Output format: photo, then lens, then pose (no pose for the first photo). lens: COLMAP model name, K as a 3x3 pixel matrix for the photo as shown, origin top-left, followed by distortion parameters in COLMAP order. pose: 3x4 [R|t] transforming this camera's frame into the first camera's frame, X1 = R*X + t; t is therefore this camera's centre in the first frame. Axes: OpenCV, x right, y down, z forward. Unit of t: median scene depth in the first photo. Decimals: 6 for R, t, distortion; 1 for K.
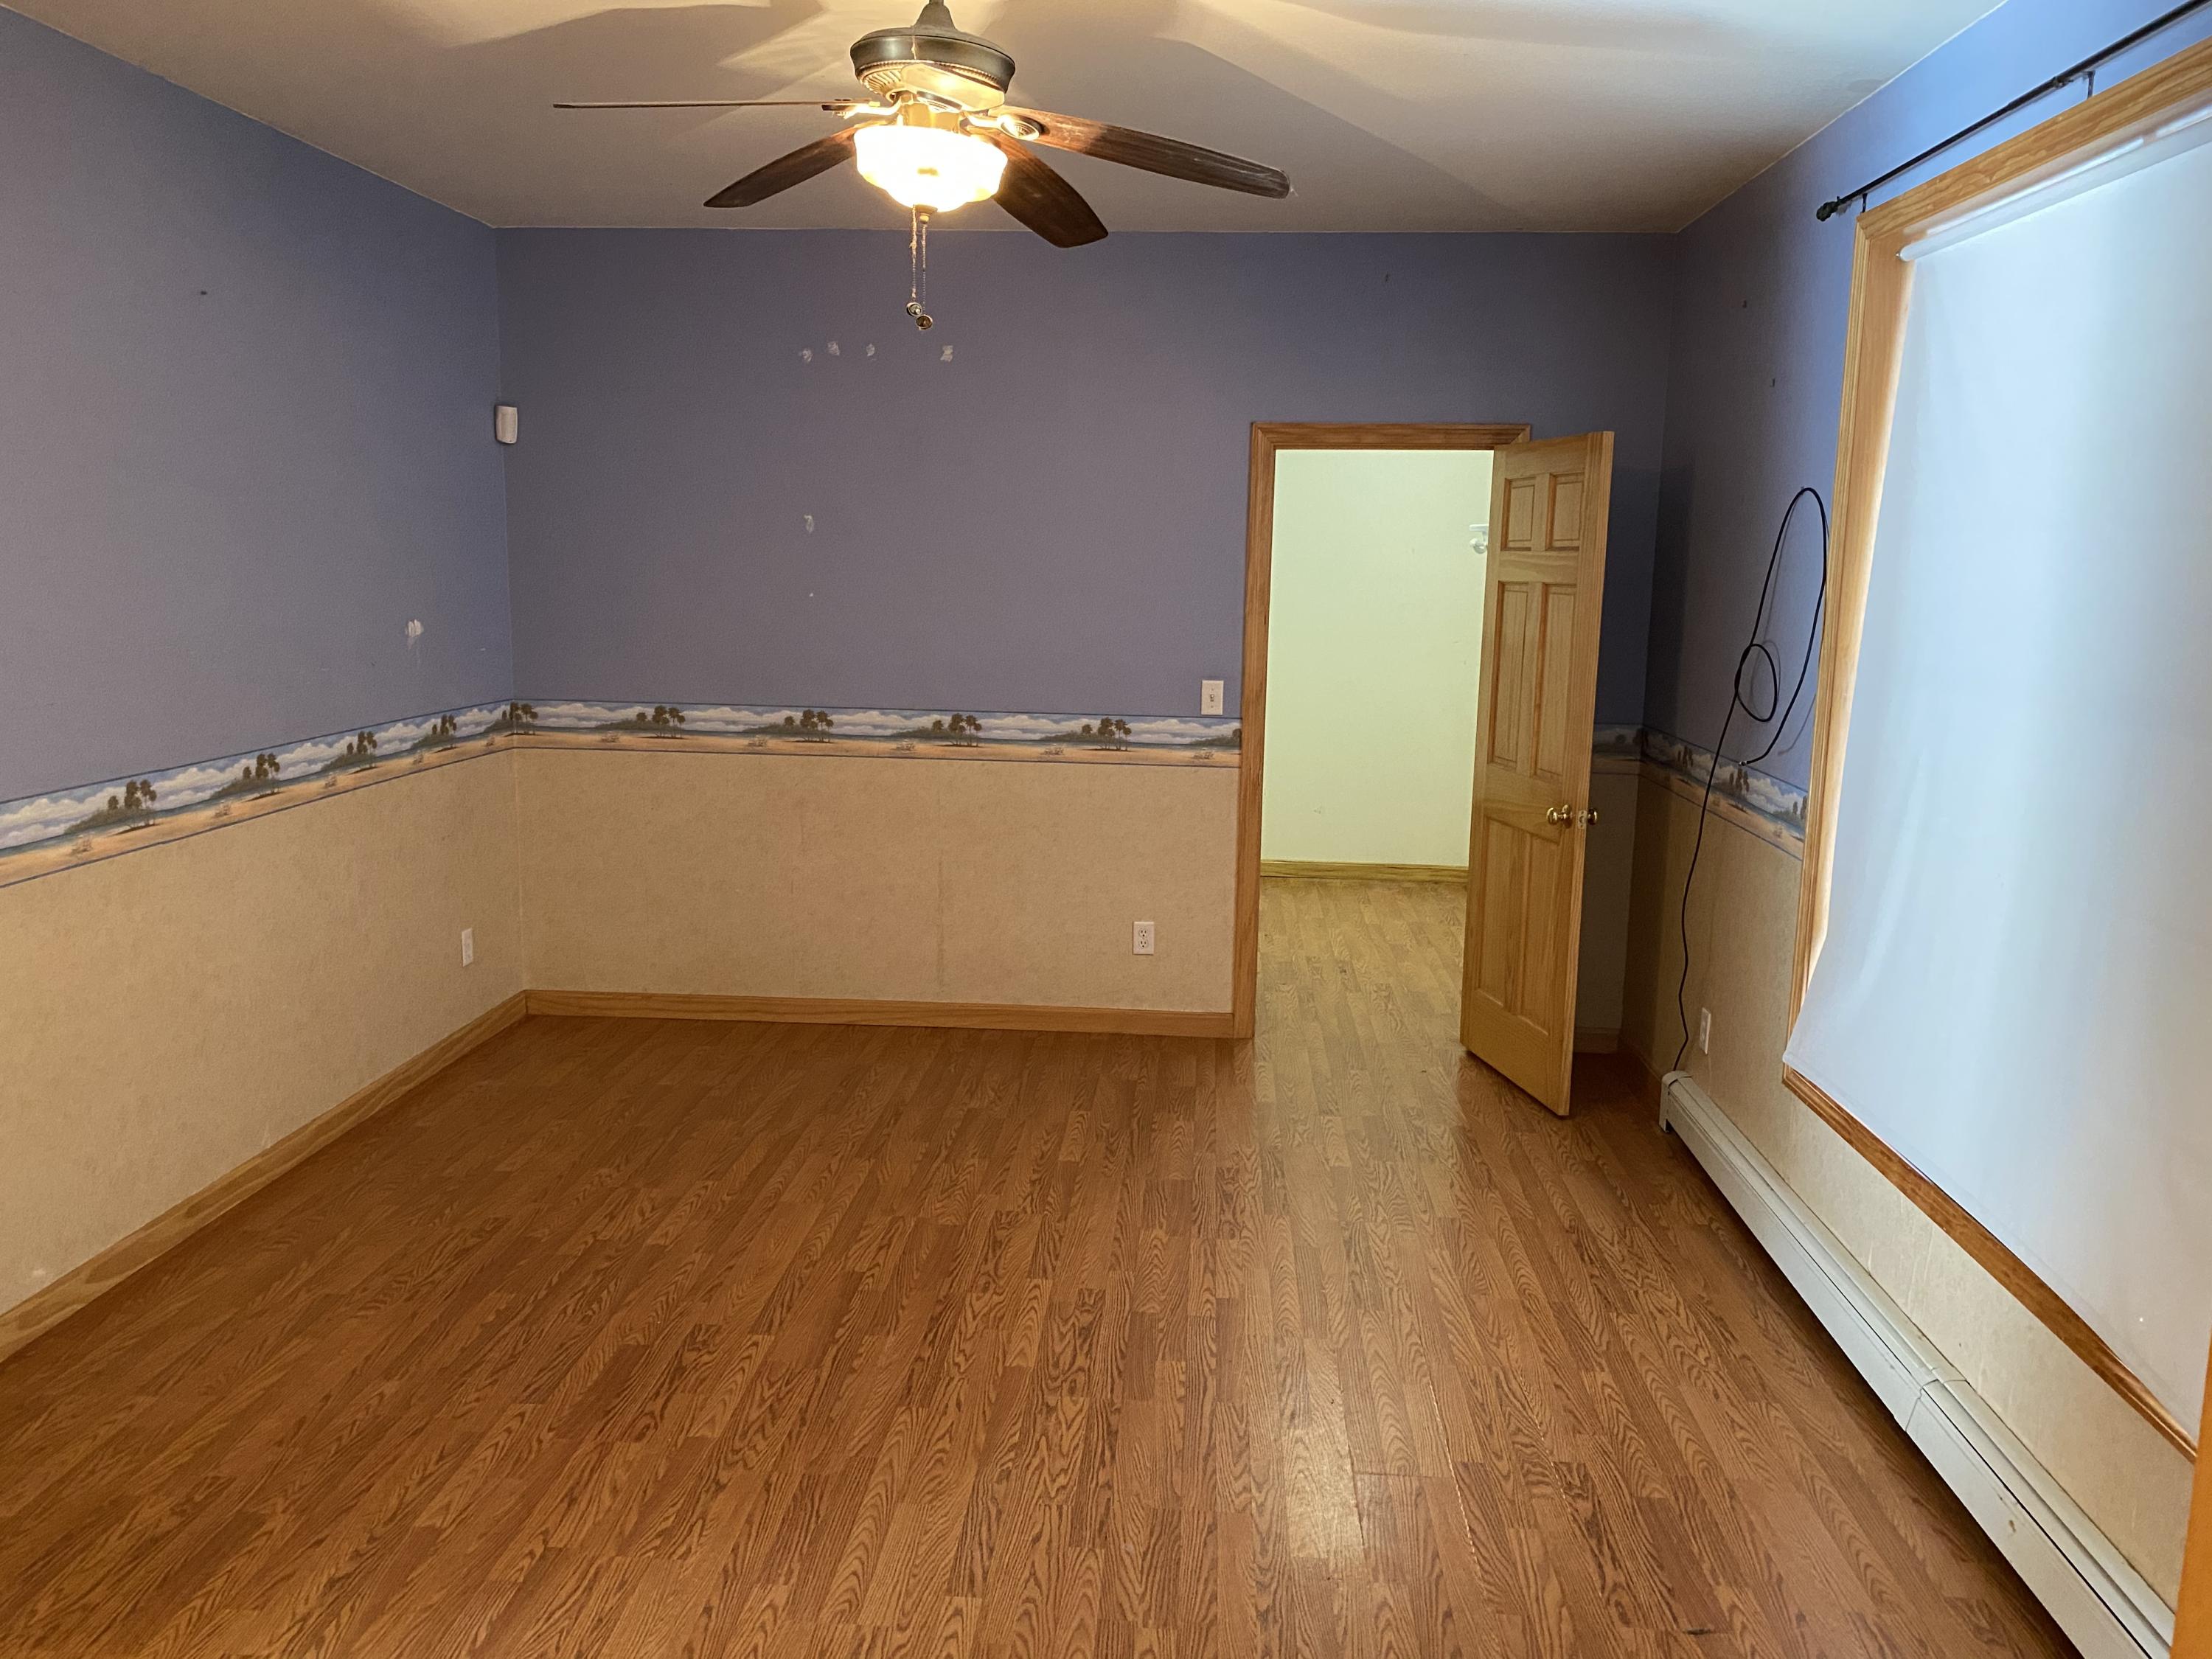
lens RADIAL K [[1686.0, 0, 1101.0], [0, 1686.0, 822.1], [0, 0, 1]] dist [0.019174, -0.008033]
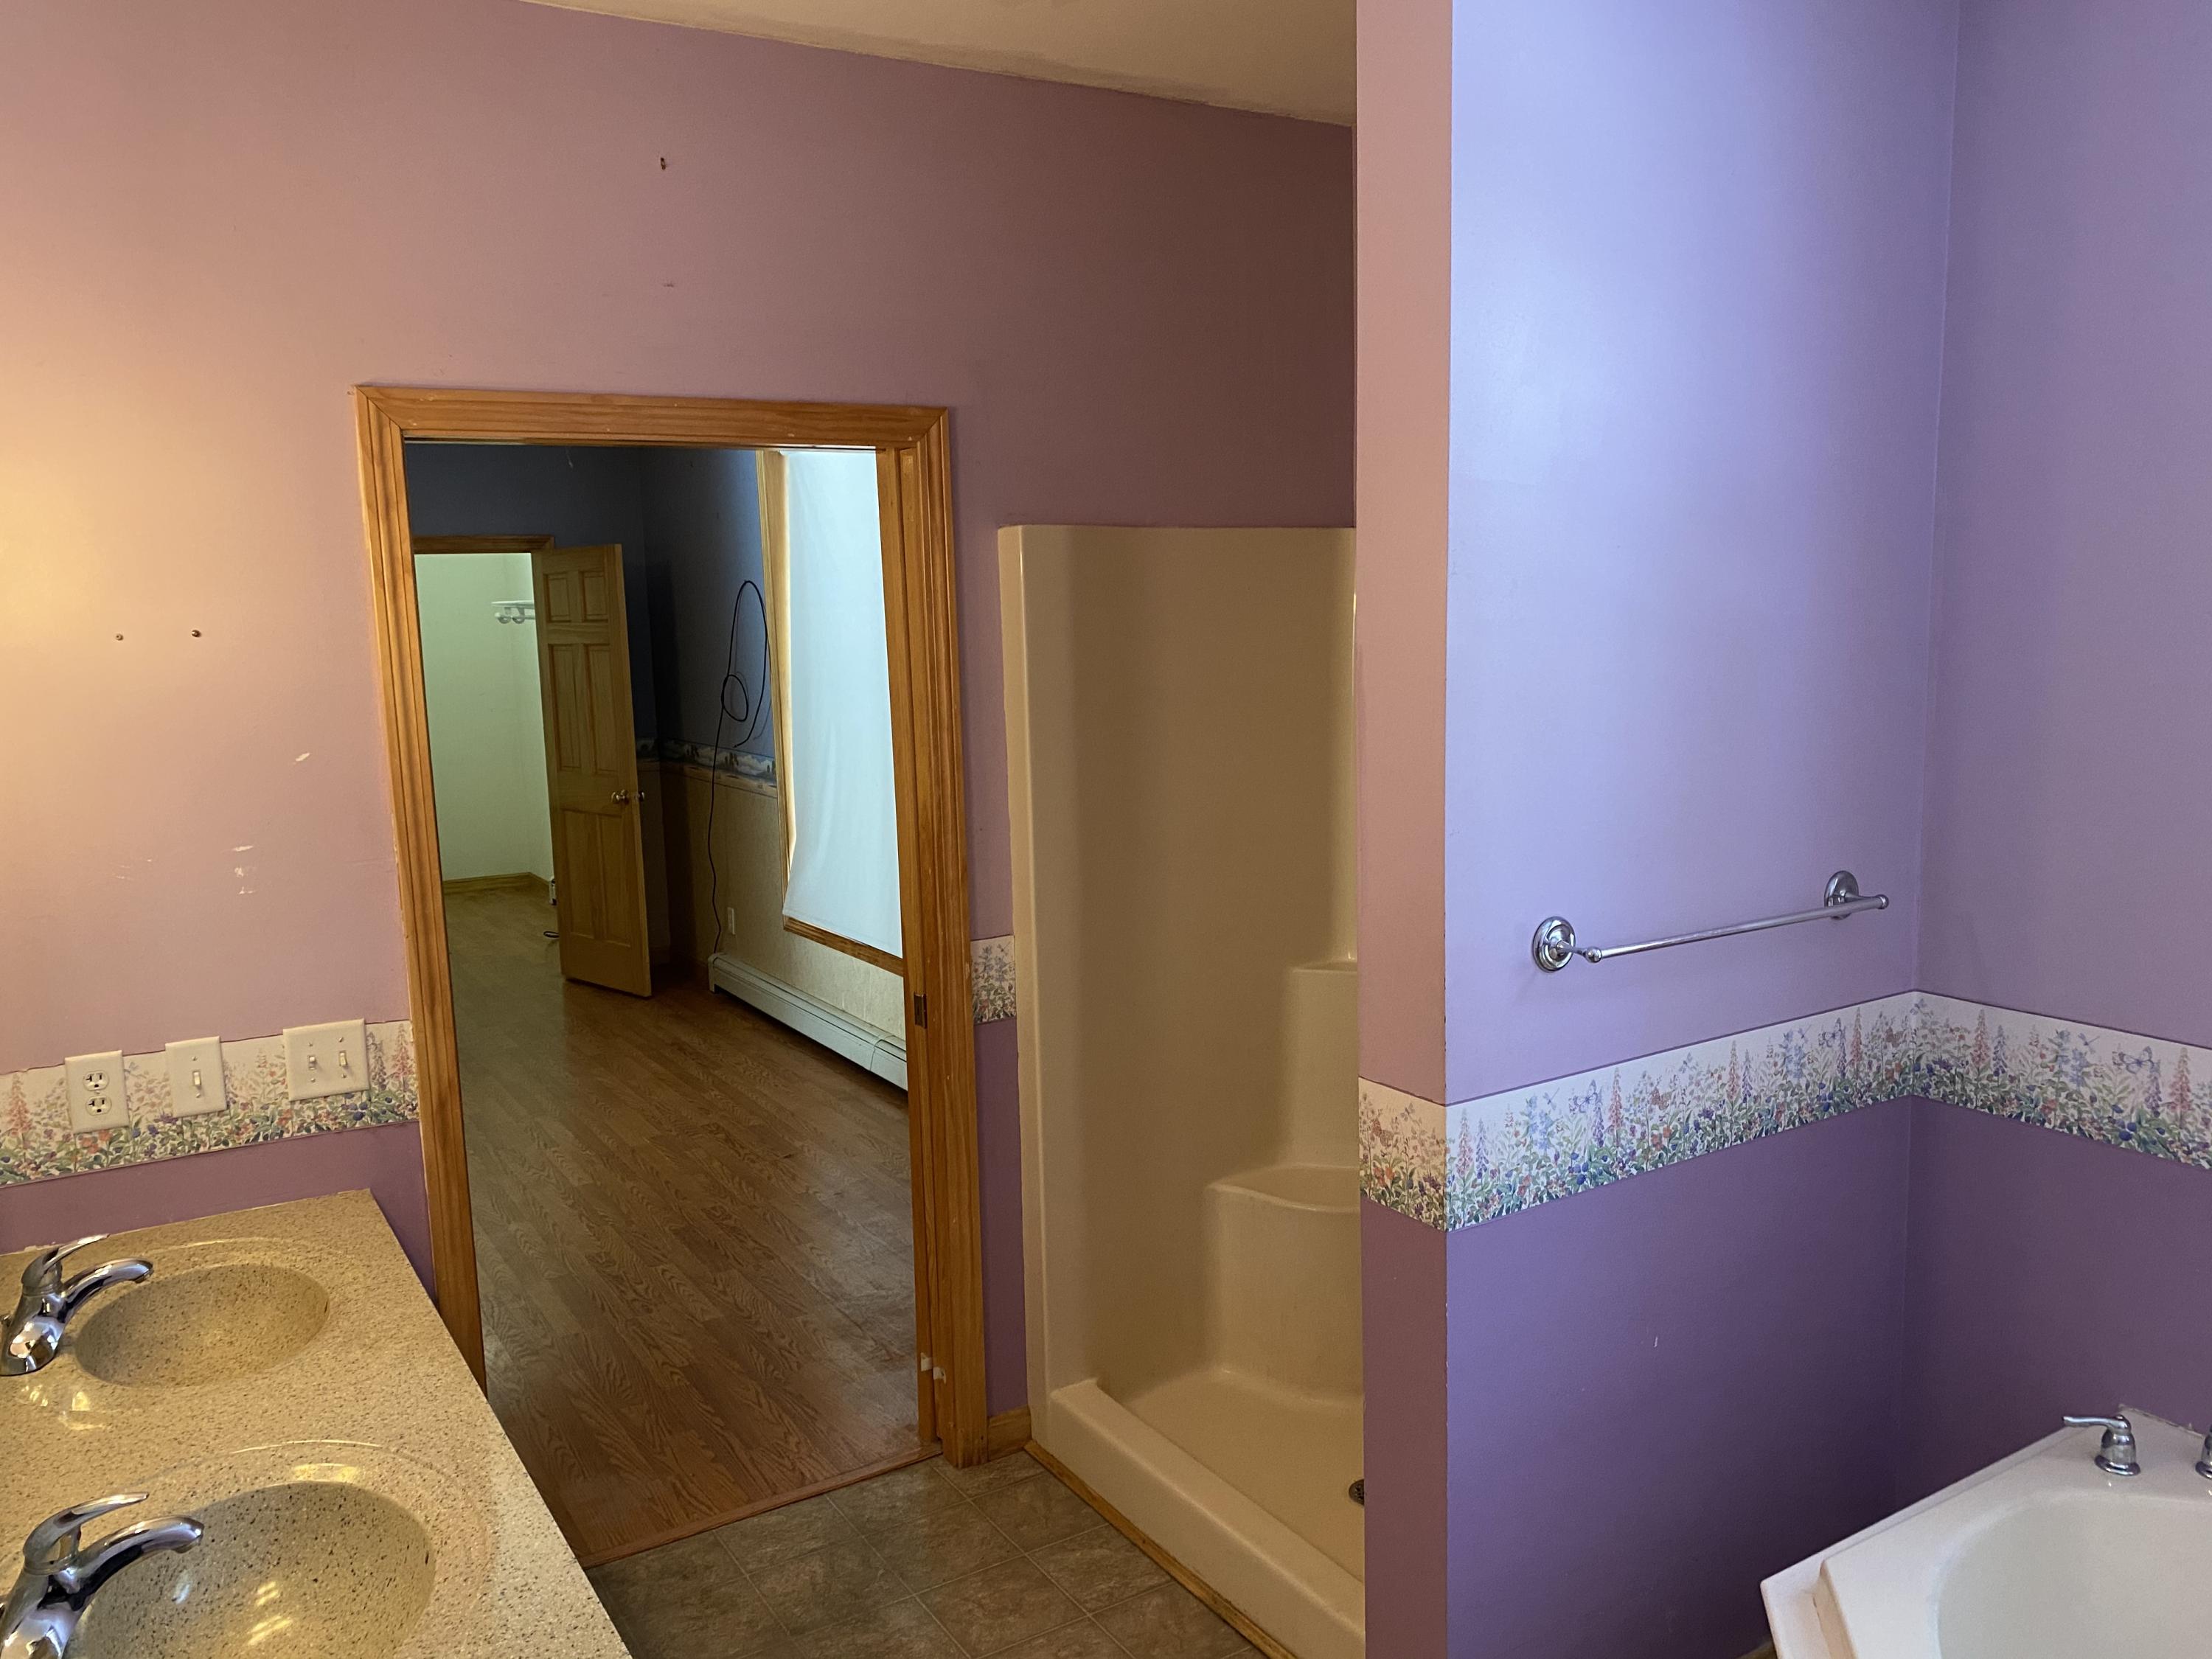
lens RADIAL K [[1686.0, 0, 1102.9], [0, 1686.0, 830.8], [0, 0, 1]] dist [0.019174, -0.008033]
pose [[0.814639, -0.117335, 0.567975, -0.236564], [0.132867, 0.991033, 0.014164, 0.061751], [-0.564544, 0.063927, 0.822924, -0.479835]]
